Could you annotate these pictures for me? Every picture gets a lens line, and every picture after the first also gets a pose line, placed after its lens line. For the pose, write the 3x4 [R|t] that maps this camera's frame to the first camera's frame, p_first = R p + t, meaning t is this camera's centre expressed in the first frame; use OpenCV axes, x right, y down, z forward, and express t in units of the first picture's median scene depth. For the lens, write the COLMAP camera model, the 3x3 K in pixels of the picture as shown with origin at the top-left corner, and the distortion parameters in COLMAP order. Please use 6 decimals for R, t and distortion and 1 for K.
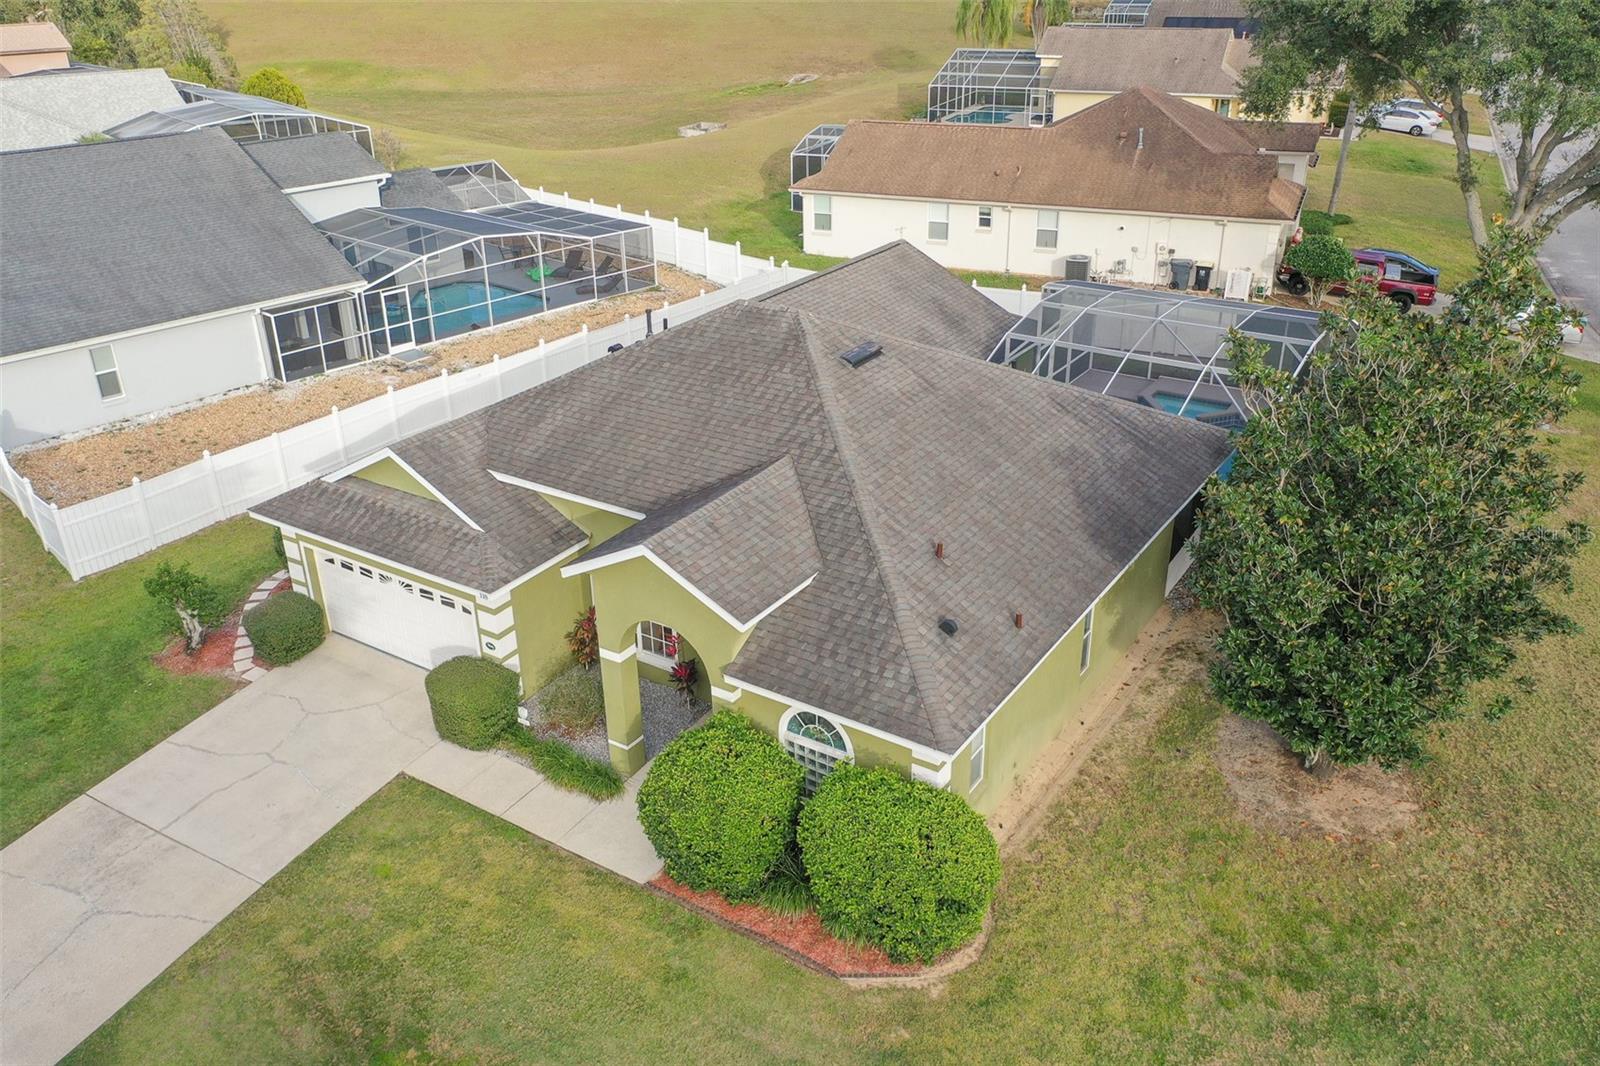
lens RADIAL K [[1265.7, 0, 800.0], [0, 1265.7, 533.0], [0, 0, 1]] dist [0.011534, 0.003994]
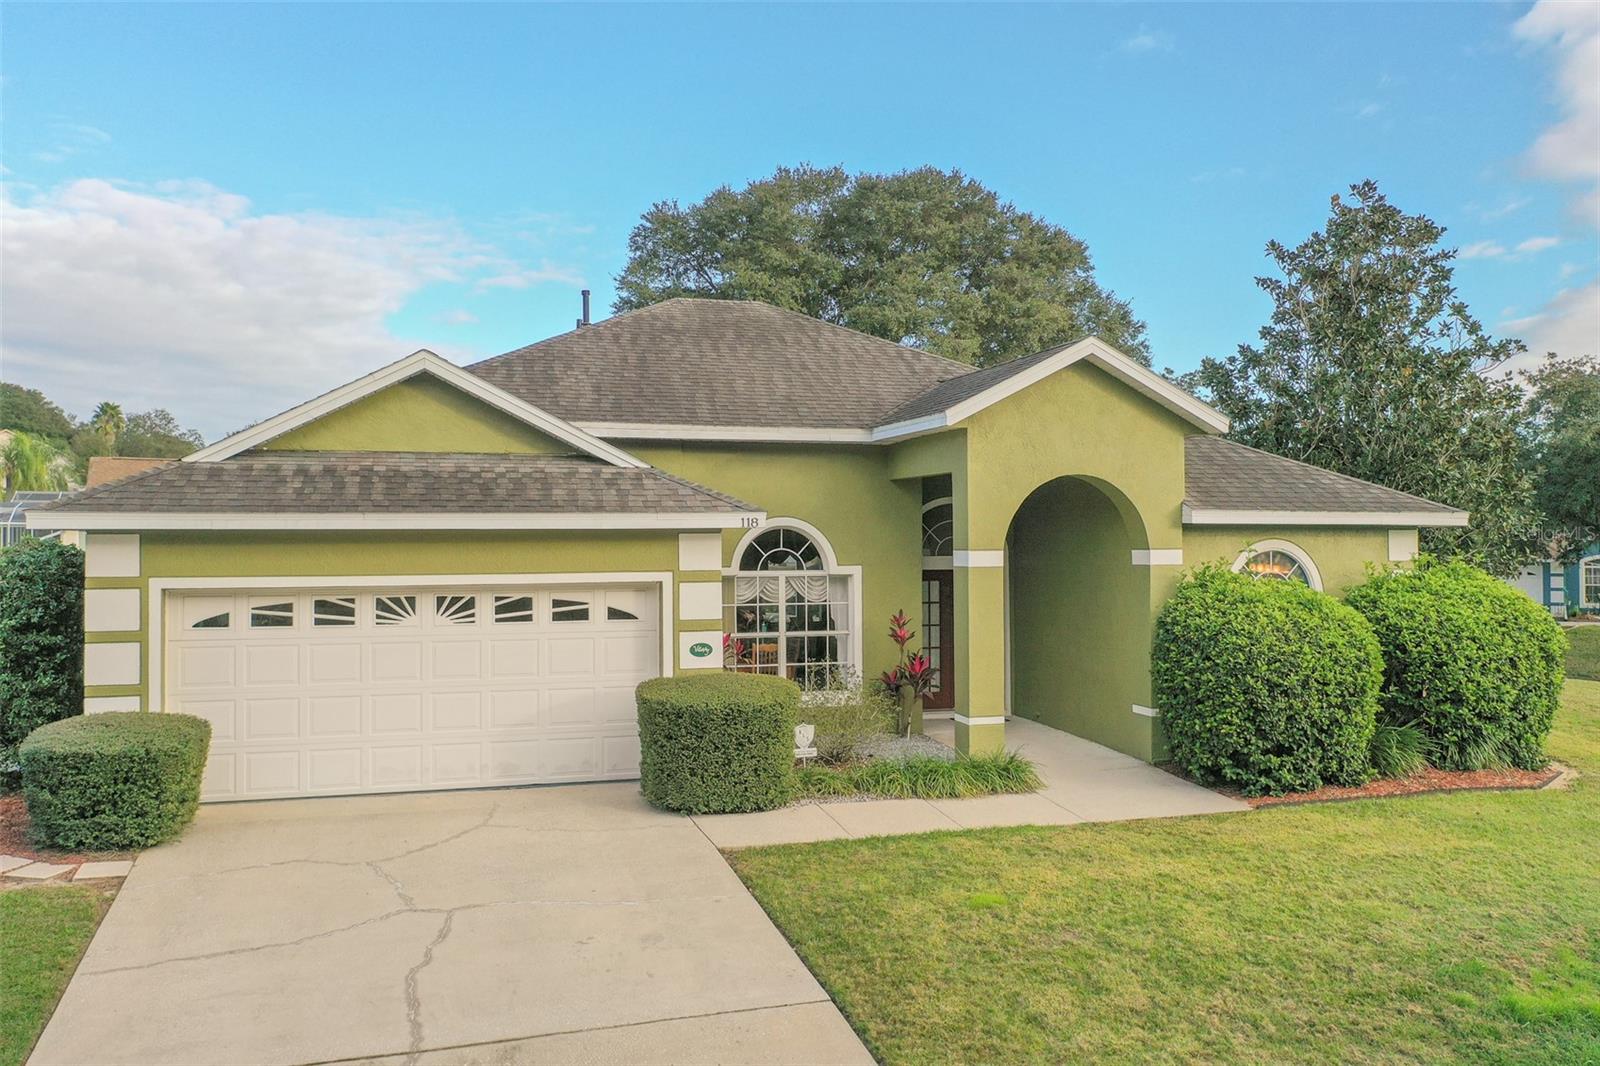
lens RADIAL K [[1265.7, 0, 800.0], [0, 1265.7, 533.0], [0, 0, 1]] dist [0.011534, 0.003994]
pose [[0.650258, 0.018082, 0.759498, -0.407540], [0.322715, 0.898463, -0.297689, 0.142086], [-0.687764, 0.438676, 0.578398, 0.382637]]
